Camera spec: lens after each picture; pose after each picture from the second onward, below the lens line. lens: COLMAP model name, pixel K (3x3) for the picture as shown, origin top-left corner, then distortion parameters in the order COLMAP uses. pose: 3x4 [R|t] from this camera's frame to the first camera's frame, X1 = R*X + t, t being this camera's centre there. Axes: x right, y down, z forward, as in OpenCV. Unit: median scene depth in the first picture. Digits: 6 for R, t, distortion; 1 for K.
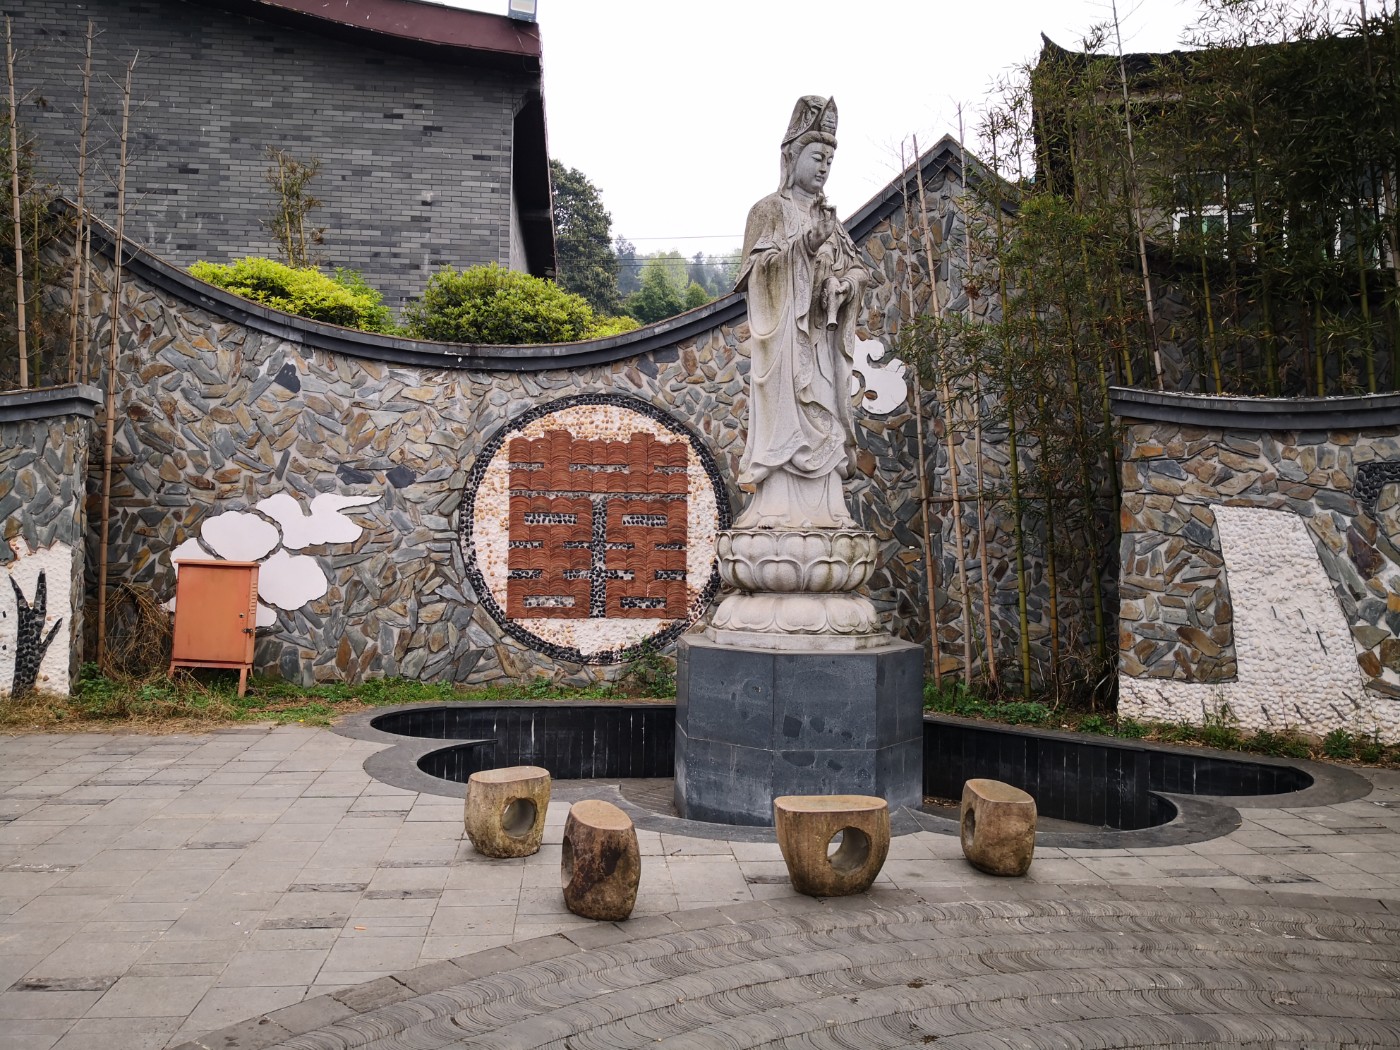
lens RADIAL K [[1143.0, 0, 699.5], [0, 1143.0, 524.9], [0, 0, 1]] dist [-0.001980, -0.024083]
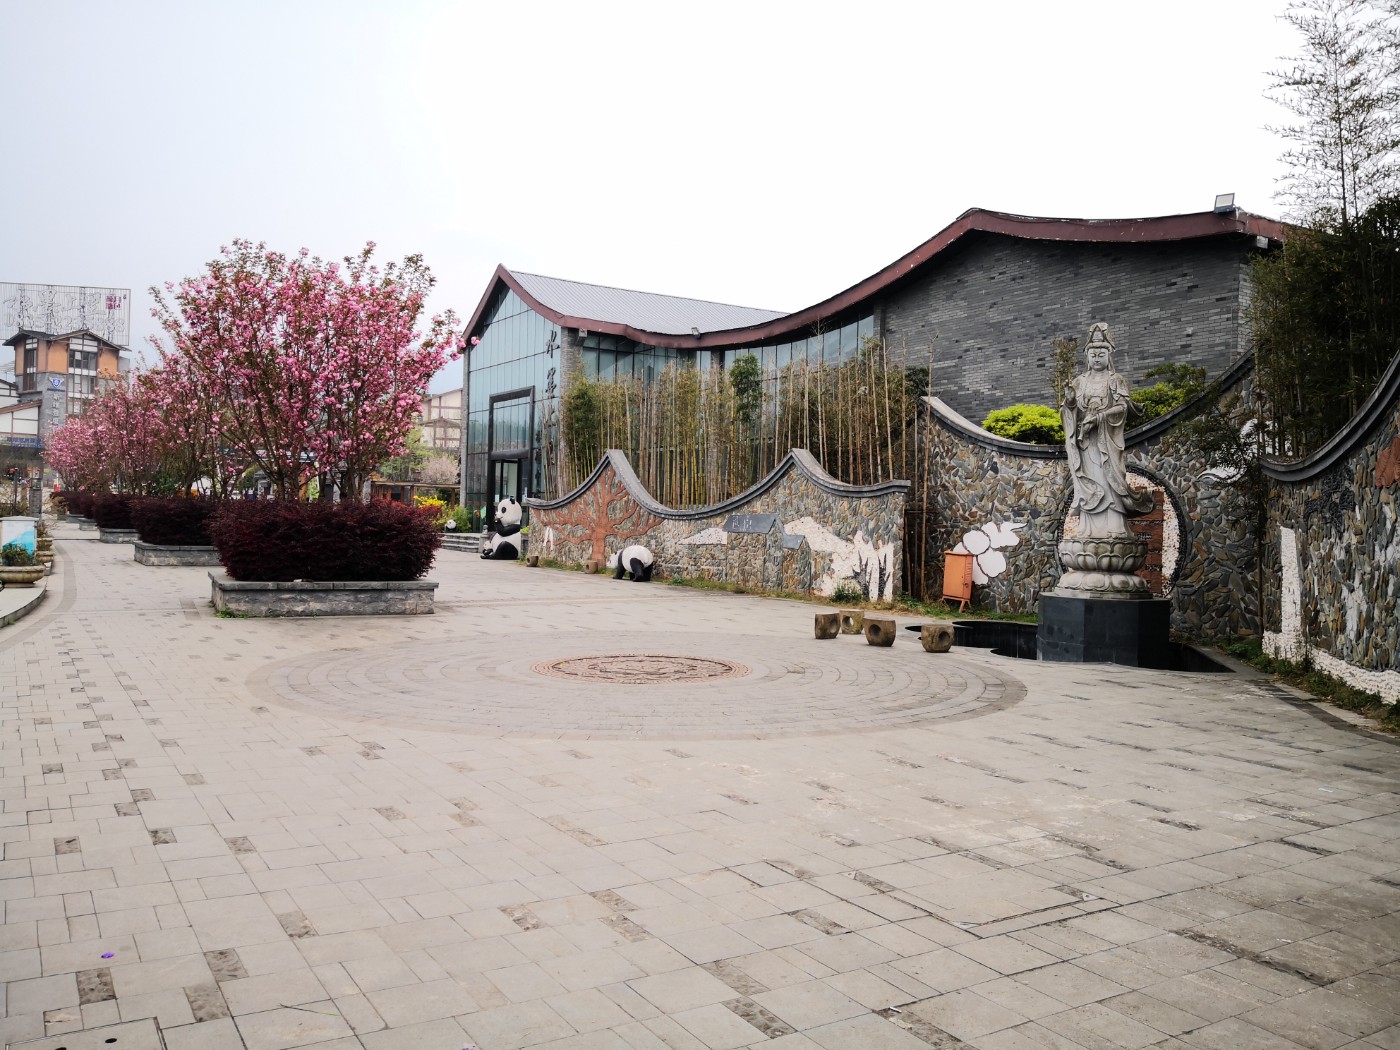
lens RADIAL K [[1143.0, 0, 701.2], [0, 1143.0, 524.6], [0, 0, 1]] dist [-0.001980, -0.024083]
pose [[0.416046, -0.003894, -0.909335, 1.326404], [-0.017413, 0.999773, -0.012248, 0.012455], [0.909177, 0.020930, 0.415884, -0.371394]]
